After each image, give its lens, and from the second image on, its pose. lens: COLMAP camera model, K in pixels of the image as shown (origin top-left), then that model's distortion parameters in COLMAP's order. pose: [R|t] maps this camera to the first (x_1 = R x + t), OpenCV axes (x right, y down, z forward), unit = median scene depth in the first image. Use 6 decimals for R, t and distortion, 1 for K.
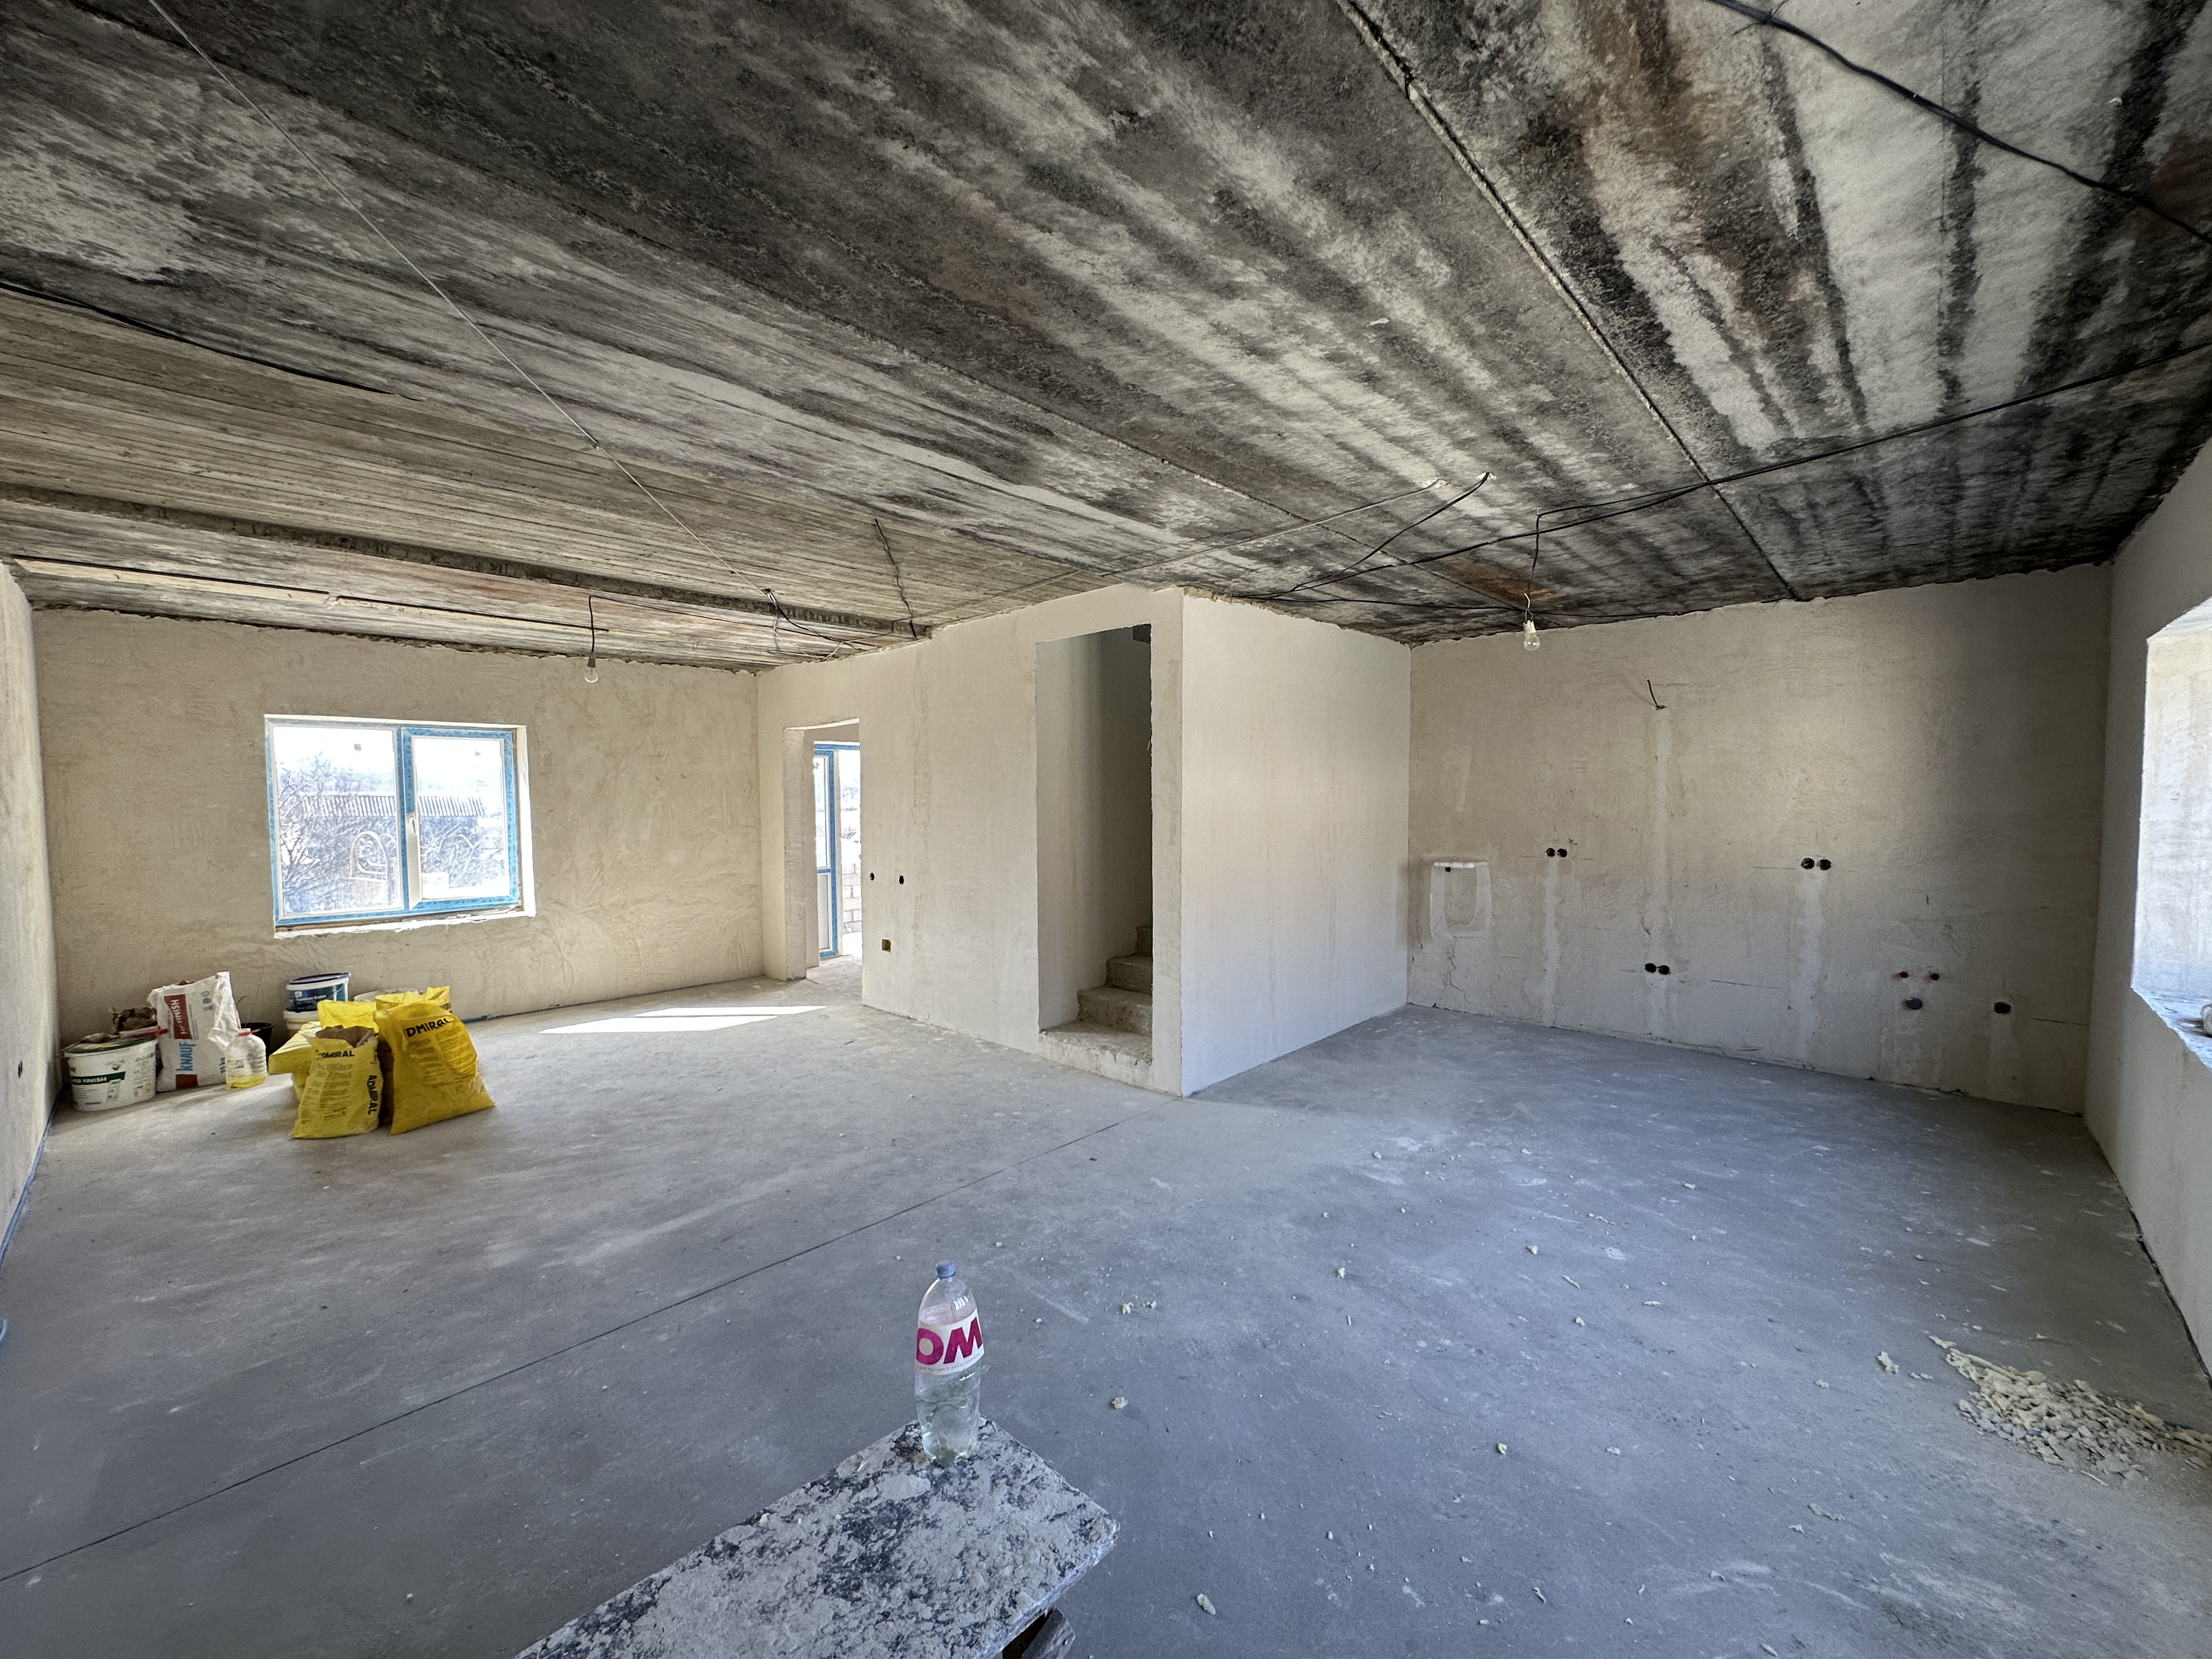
lens RADIAL K [[885.8, 0, 1109.1], [0, 885.8, 829.7], [0, 0, 1]] dist [-0.001464, 0.000270]
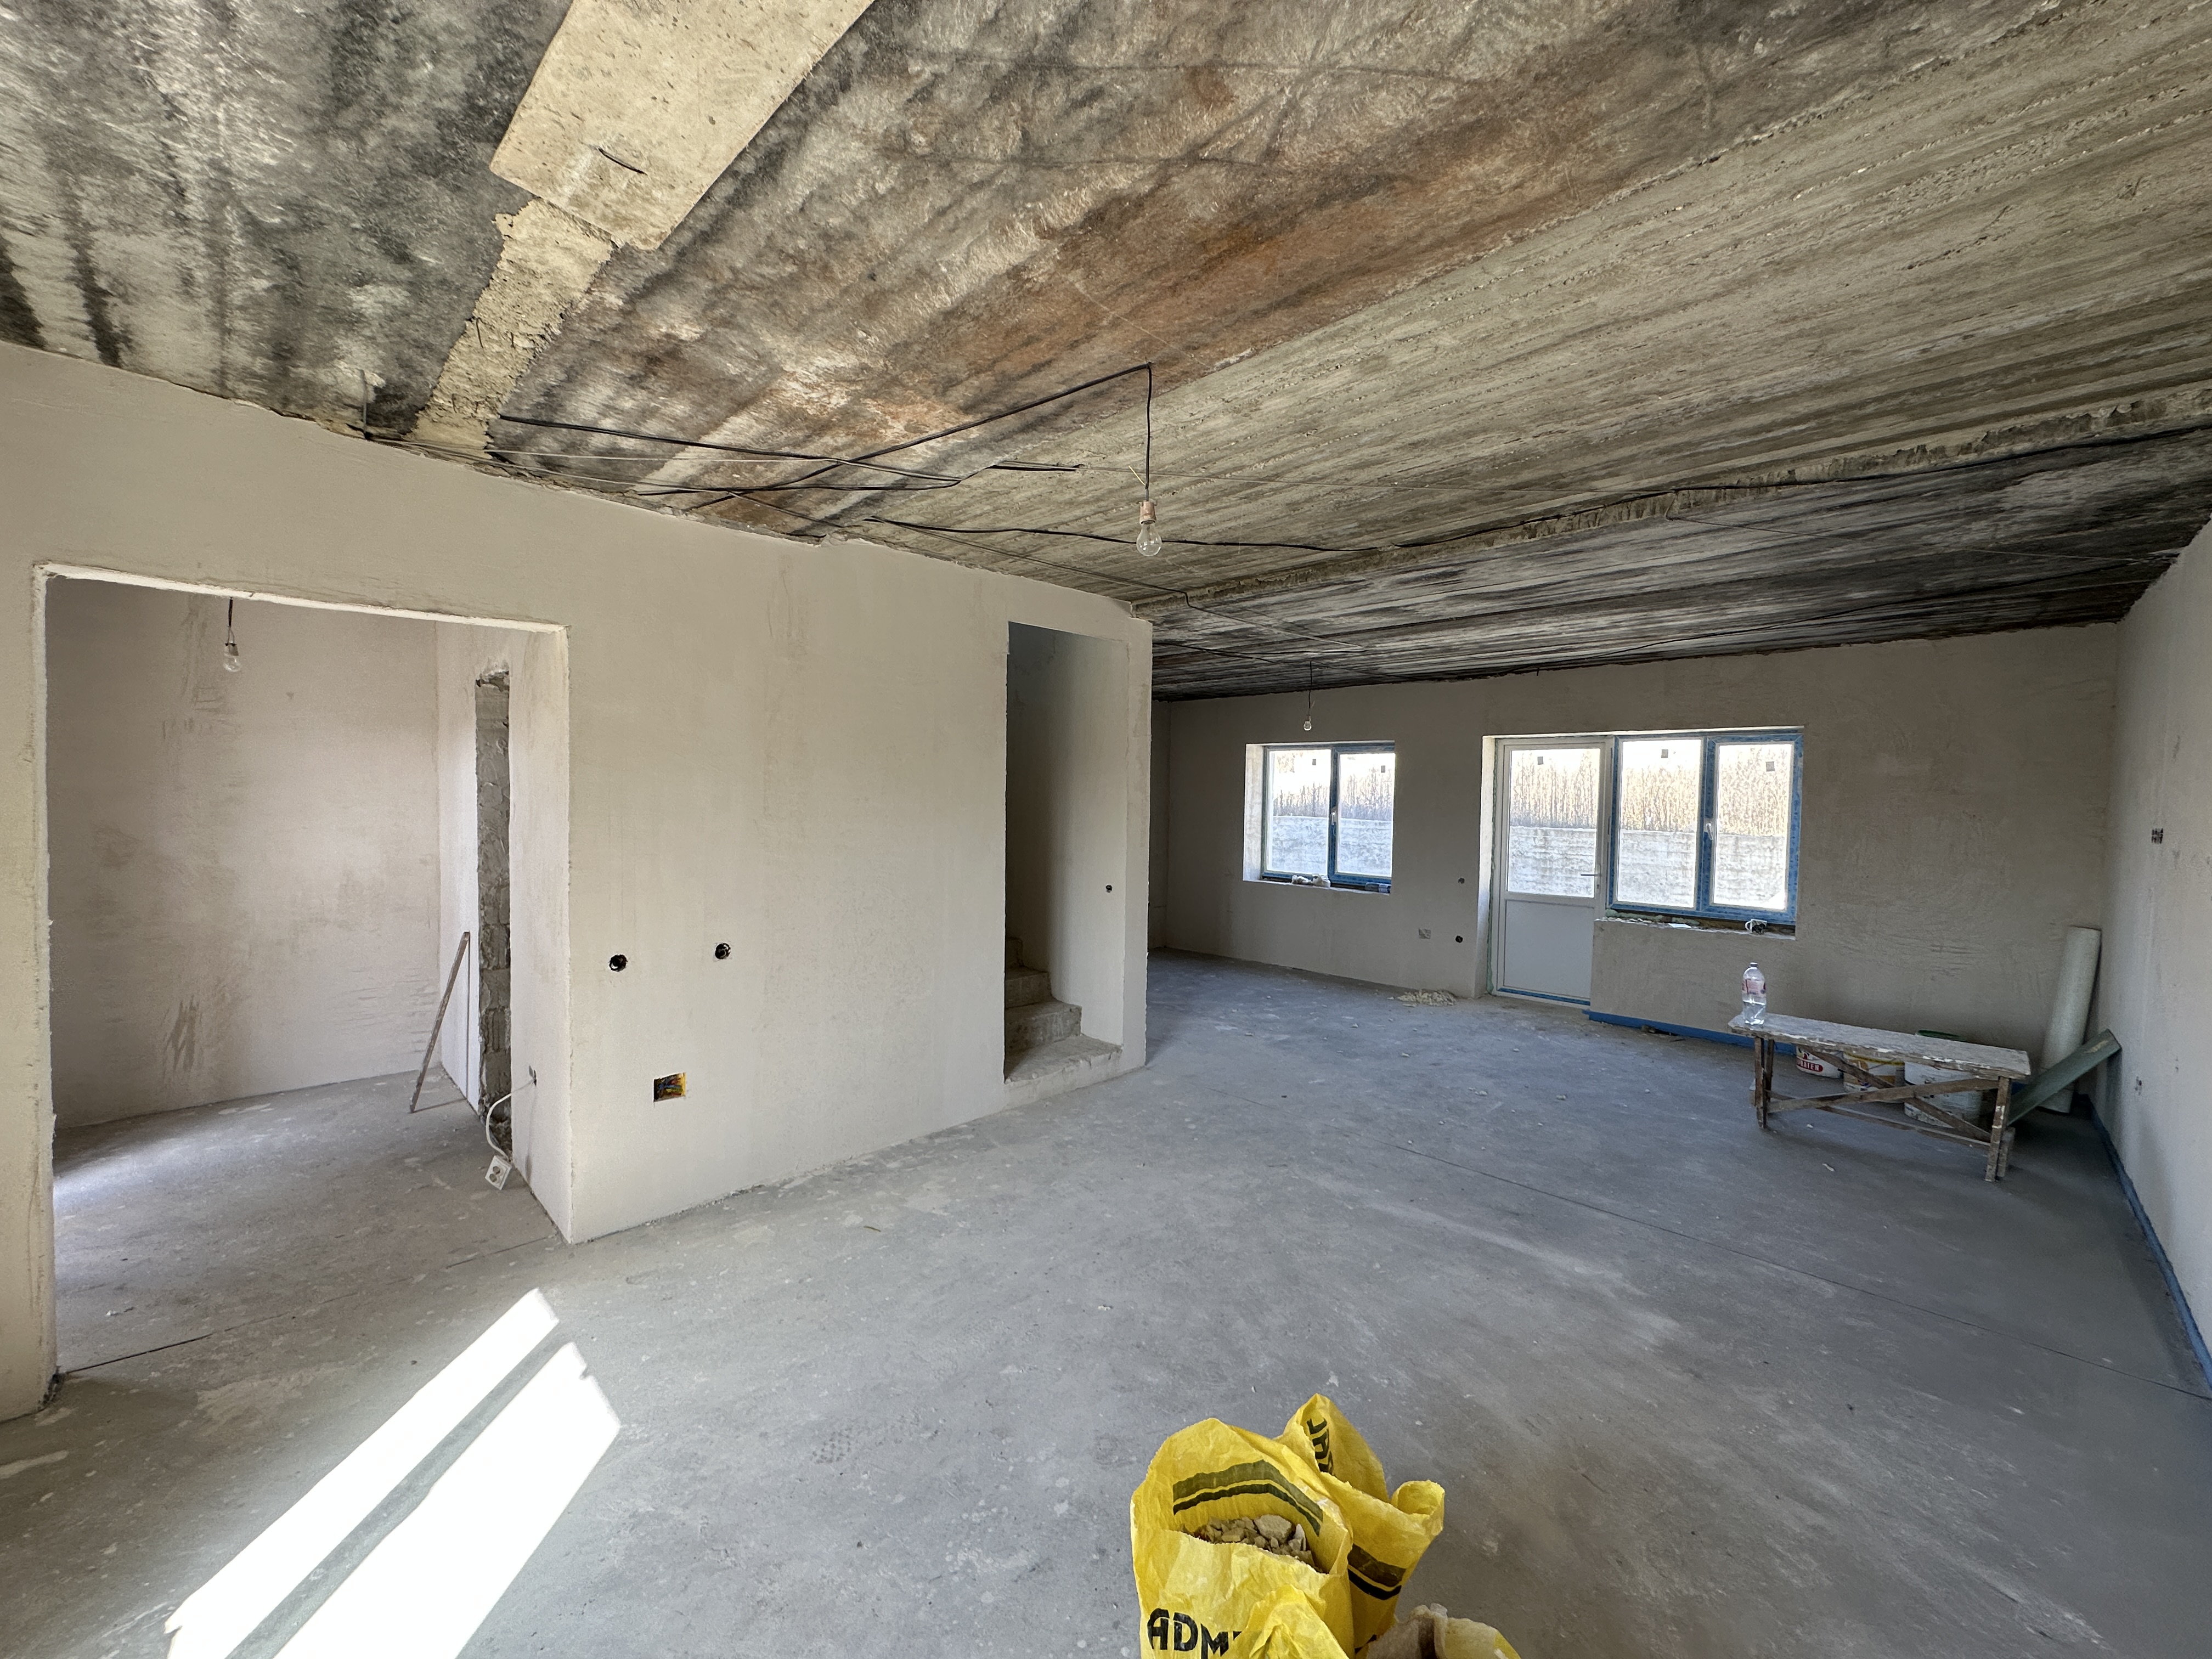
lens RADIAL K [[885.8, 0, 1108.5], [0, 885.8, 831.0], [0, 0, 1]] dist [-0.001464, 0.000270]
pose [[0.011935, -0.028305, 0.999528, -1.449889], [0.025063, 0.999294, 0.027999, -0.047788], [-0.999615, 0.024717, 0.012636, 1.414581]]
